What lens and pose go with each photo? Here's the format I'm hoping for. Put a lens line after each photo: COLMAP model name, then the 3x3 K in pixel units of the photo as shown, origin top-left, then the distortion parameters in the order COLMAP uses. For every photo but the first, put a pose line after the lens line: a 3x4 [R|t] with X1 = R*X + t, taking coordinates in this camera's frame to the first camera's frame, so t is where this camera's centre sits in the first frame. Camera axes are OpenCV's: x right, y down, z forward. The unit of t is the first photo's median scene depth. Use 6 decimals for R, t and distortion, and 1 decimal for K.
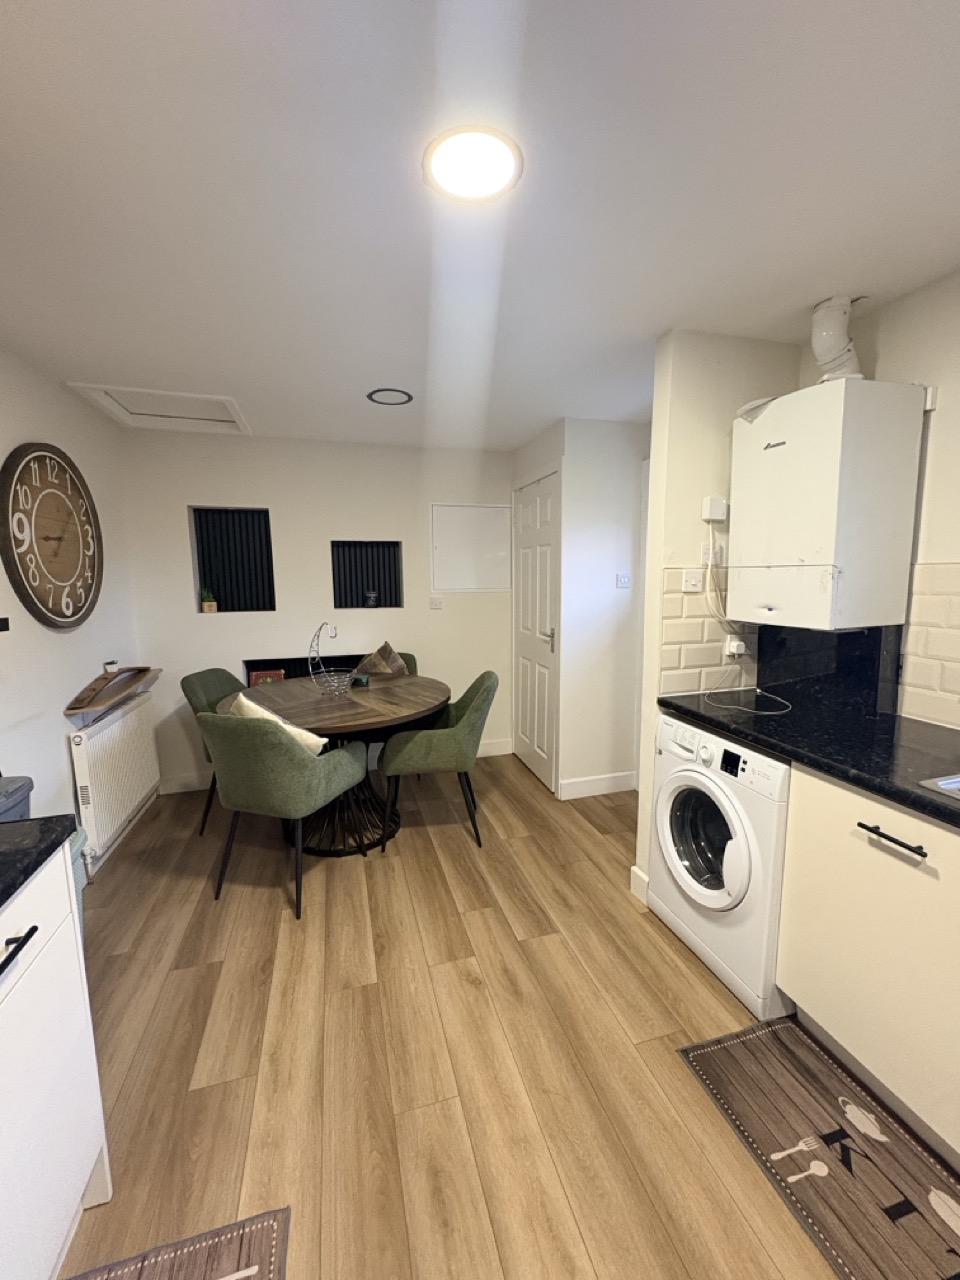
lens RADIAL K [[508.4, 0, 481.3], [0, 508.4, 641.6], [0, 0, 1]] dist [0.002337, 0.000102]
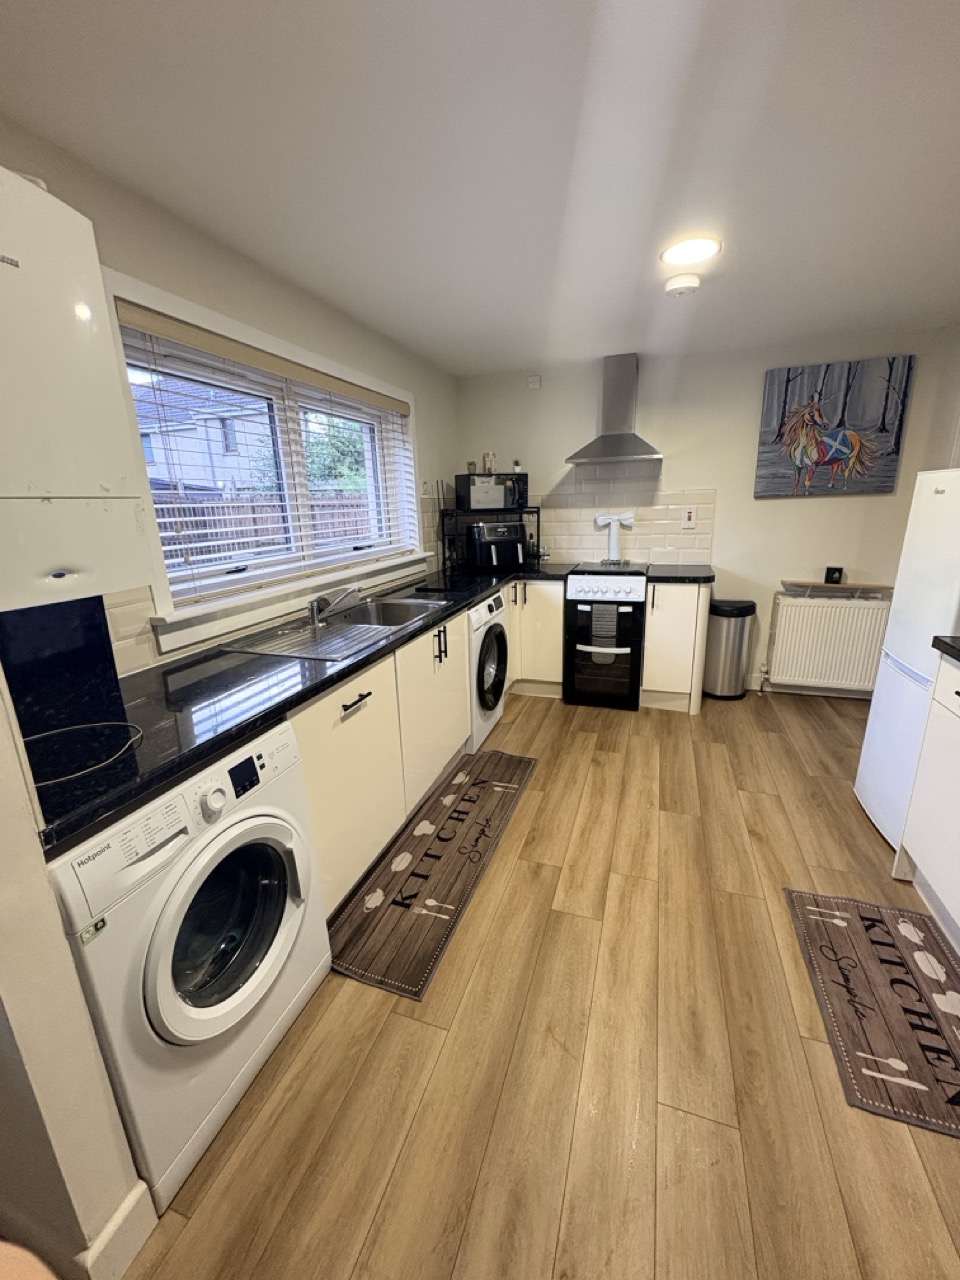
lens RADIAL K [[508.4, 0, 479.7], [0, 508.4, 637.5], [0, 0, 1]] dist [0.002337, 0.000102]
pose [[-0.816392, -0.114004, 0.566133, -0.211171], [0.110705, 0.931245, 0.347170, -0.200971], [-0.566787, 0.346101, -0.747641, 1.640716]]
